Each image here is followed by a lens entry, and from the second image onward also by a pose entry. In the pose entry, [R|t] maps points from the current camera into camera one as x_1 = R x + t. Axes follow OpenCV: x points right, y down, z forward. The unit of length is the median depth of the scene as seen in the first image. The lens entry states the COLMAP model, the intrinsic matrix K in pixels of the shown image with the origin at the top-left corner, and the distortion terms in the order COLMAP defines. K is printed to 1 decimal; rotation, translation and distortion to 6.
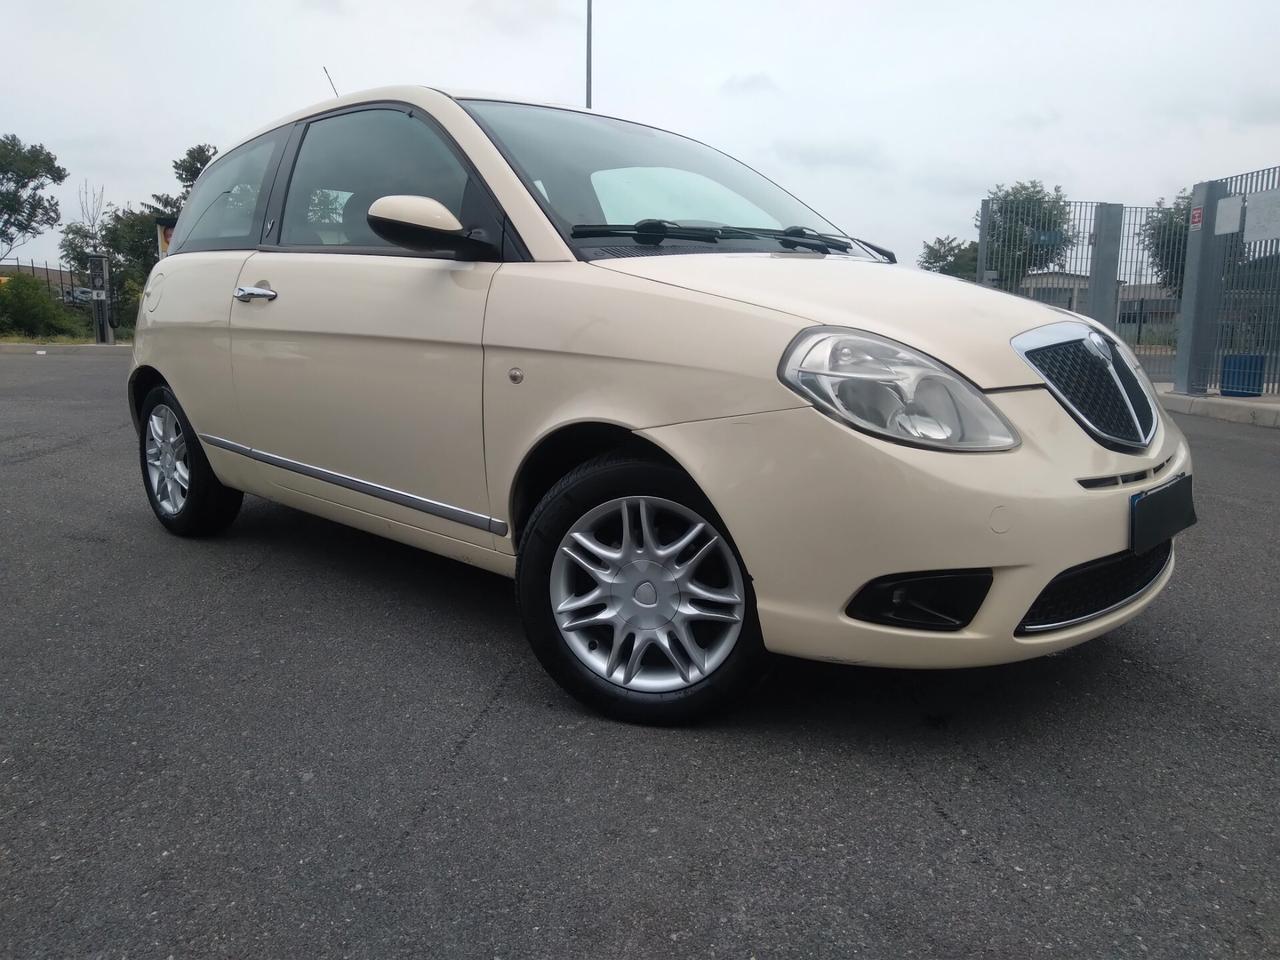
lens RADIAL K [[969.8, 0, 640.0], [0, 969.8, 480.0], [0, 0, 1]] dist [0.085794, -0.132818]
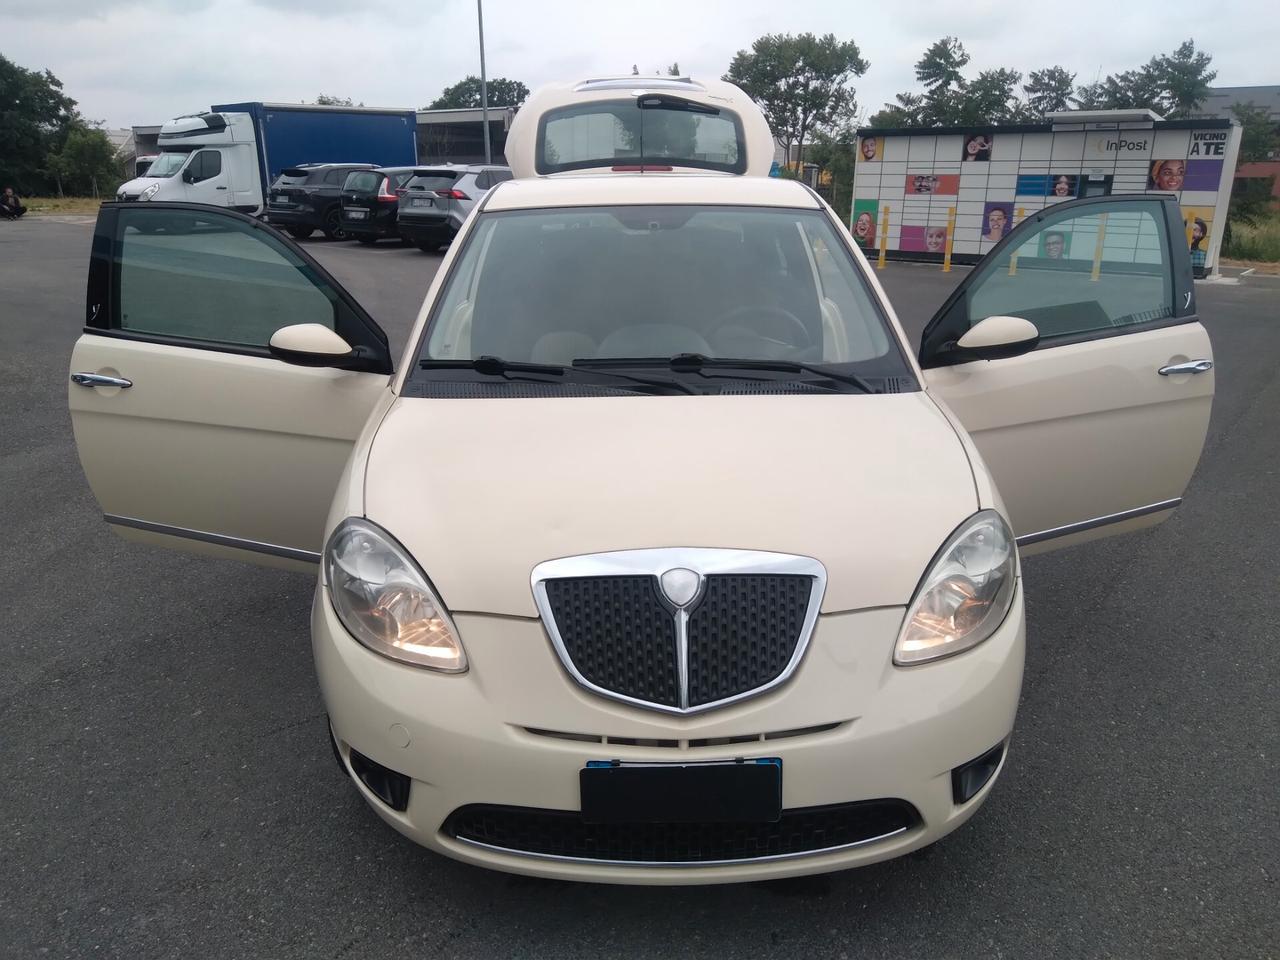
lens RADIAL K [[961.1, 0, 640.0], [0, 961.1, 480.0], [0, 0, 1]] dist [0.046877, -0.041905]
pose [[0.699265, 0.211448, -0.682875, 0.992285], [-0.115266, 0.976104, 0.184212, -0.376505], [0.705509, -0.050101, 0.706928, 0.355283]]
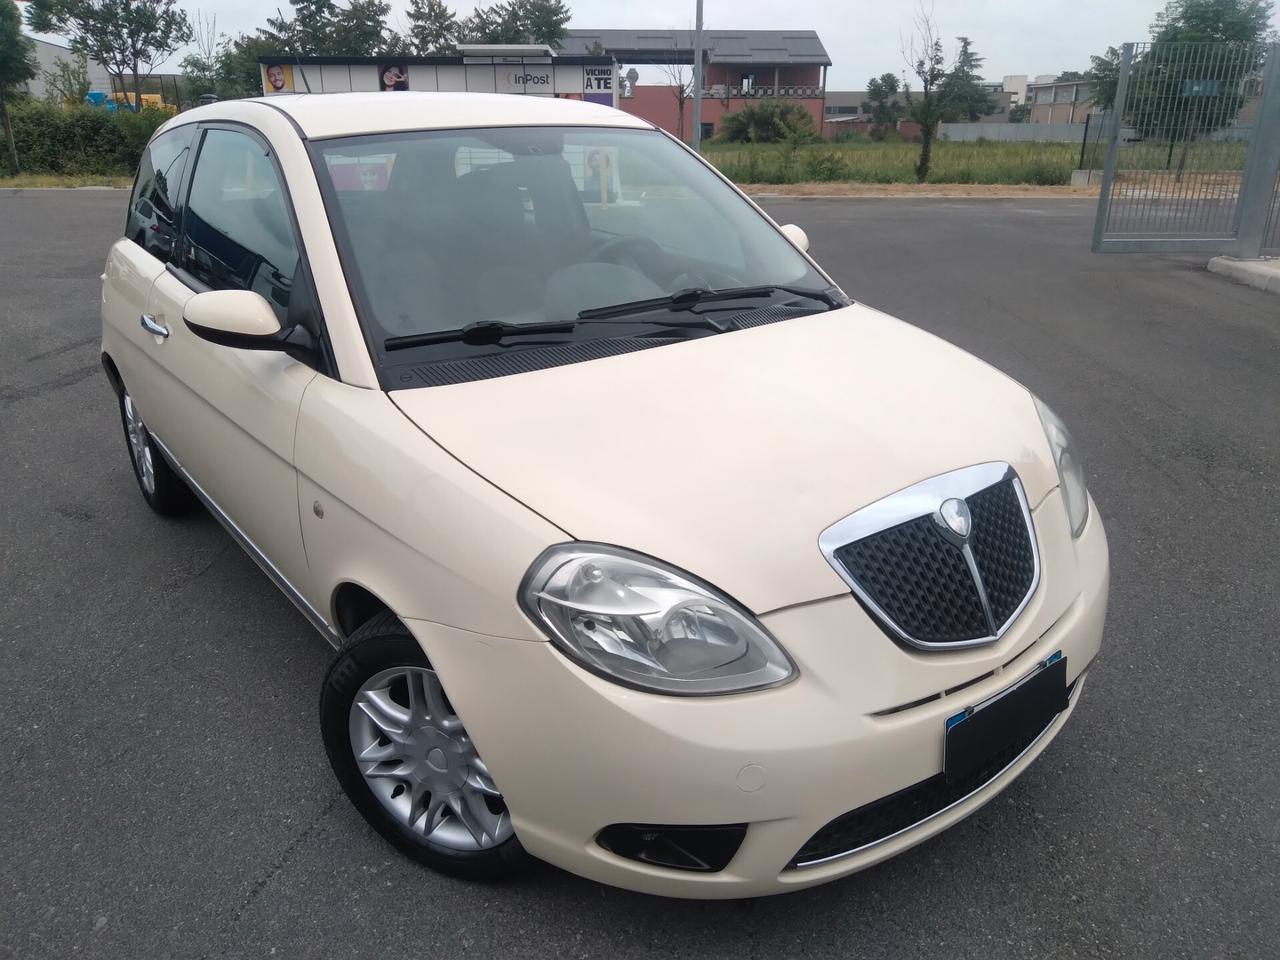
lens RADIAL K [[969.8, 0, 640.0], [0, 969.8, 480.0], [0, 0, 1]] dist [0.085794, -0.132818]
pose [[0.988336, 0.043859, -0.145840, 0.310944], [-0.014460, 0.980333, 0.196821, -0.322559], [0.151604, -0.192416, 0.969532, 0.136811]]
